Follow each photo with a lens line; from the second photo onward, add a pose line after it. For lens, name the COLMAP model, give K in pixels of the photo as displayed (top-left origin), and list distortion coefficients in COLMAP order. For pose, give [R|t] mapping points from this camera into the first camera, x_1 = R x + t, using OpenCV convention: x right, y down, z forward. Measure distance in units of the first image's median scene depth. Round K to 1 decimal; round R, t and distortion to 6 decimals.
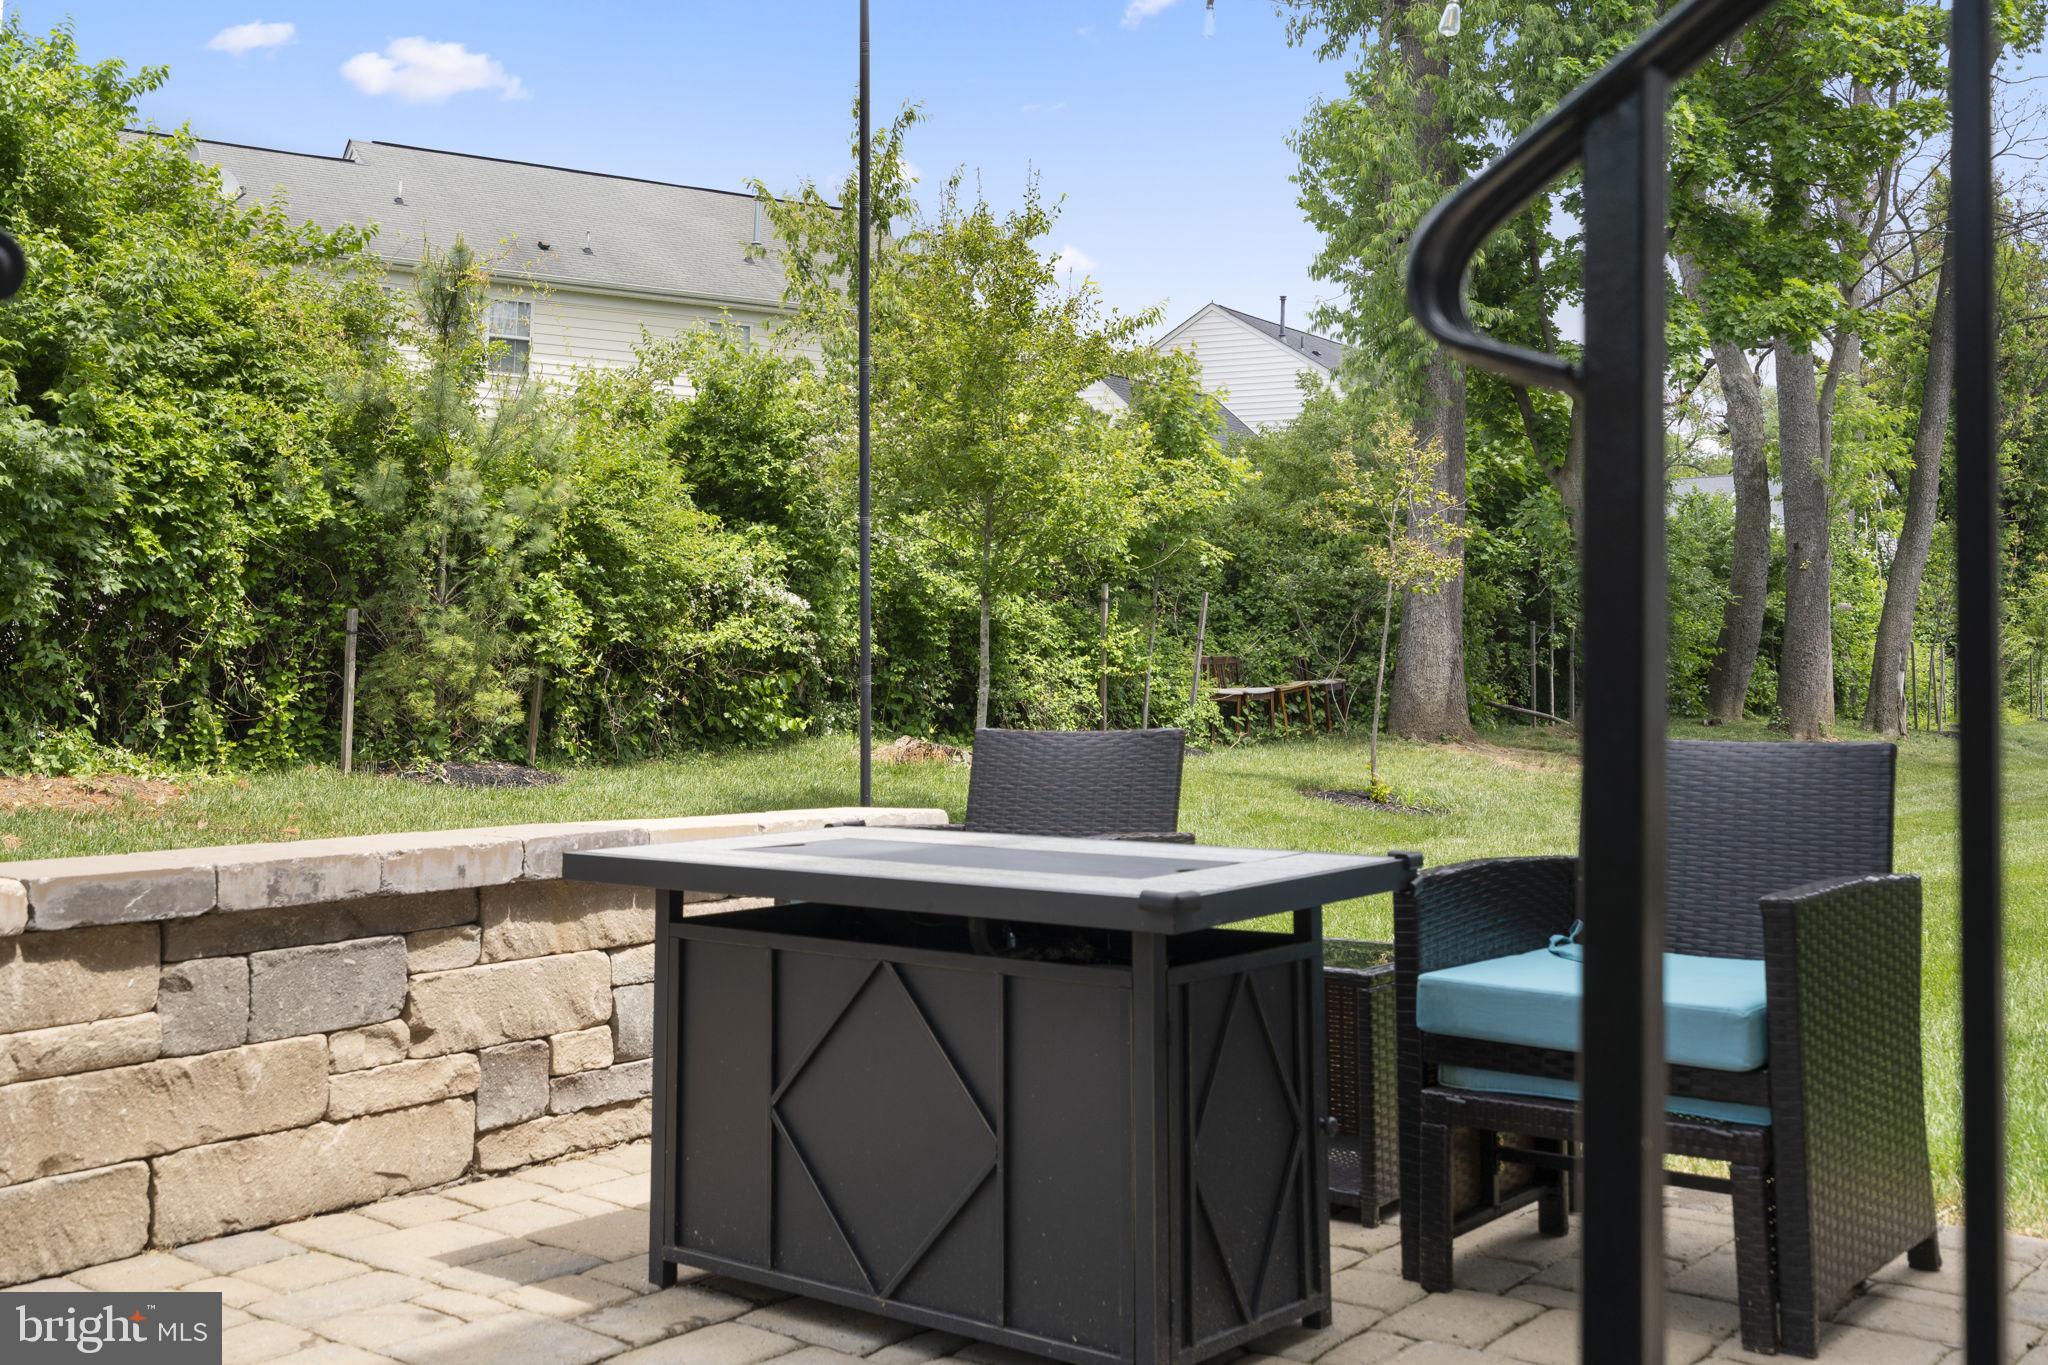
lens RADIAL K [[2005.4, 0, 1024.0], [0, 2005.4, 682.5], [0, 0, 1]] dist [0.008524, 0.009111]
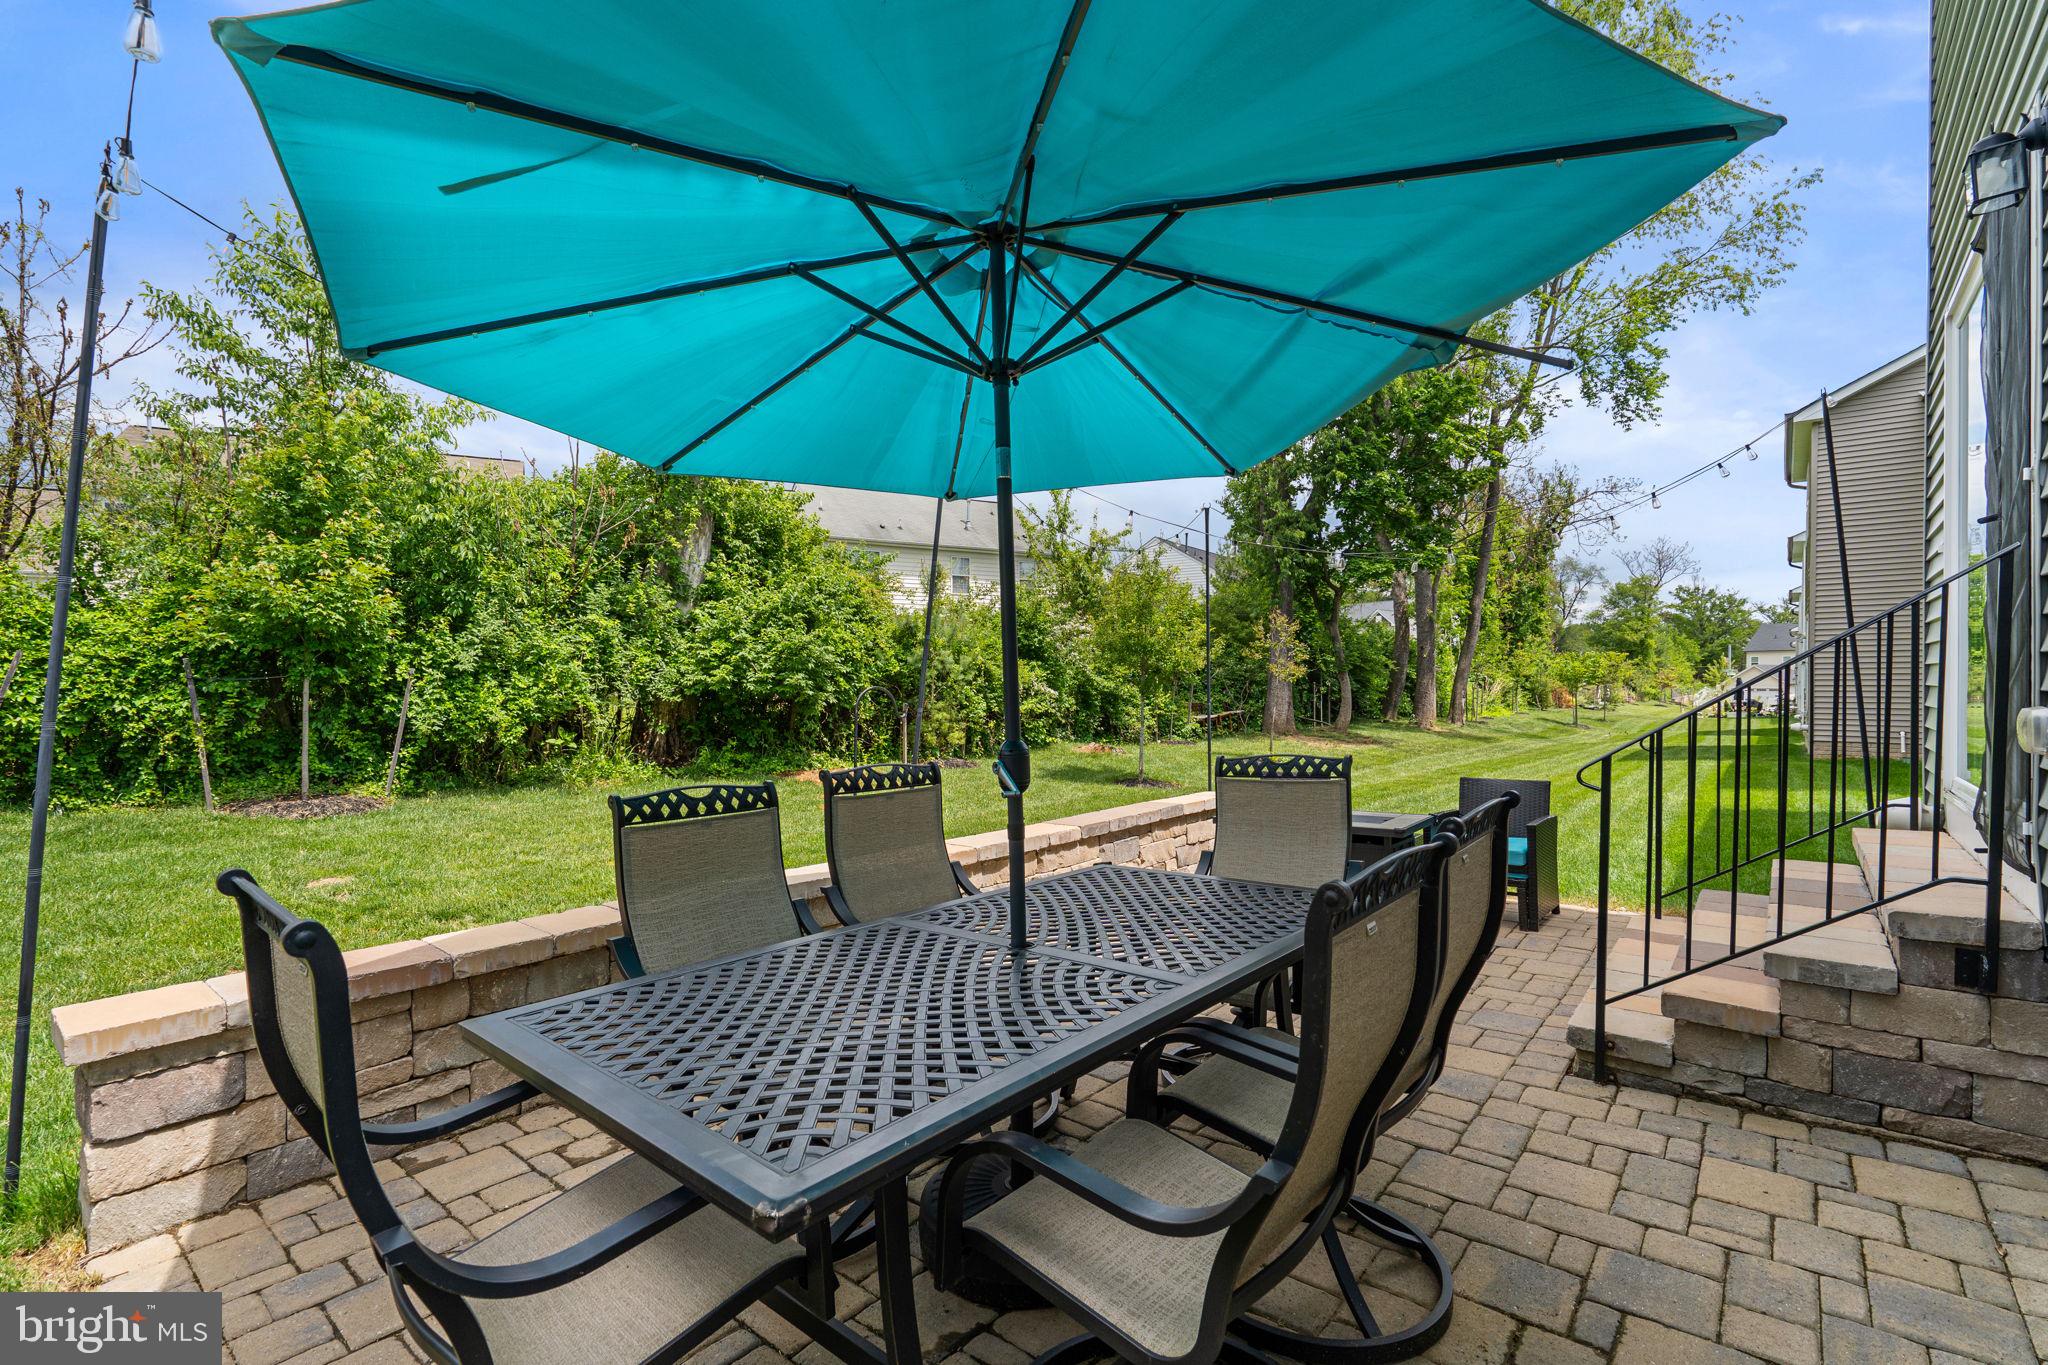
lens RADIAL K [[898.7, 0, 1027.3], [0, 898.7, 771.7], [0, 0, 1]] dist [-0.000051, 0.000018]
pose [[0.999587, -0.019119, -0.021443, -0.124025], [0.020839, 0.996326, 0.083070, -0.035209], [0.019776, -0.083482, 0.996313, -0.170512]]
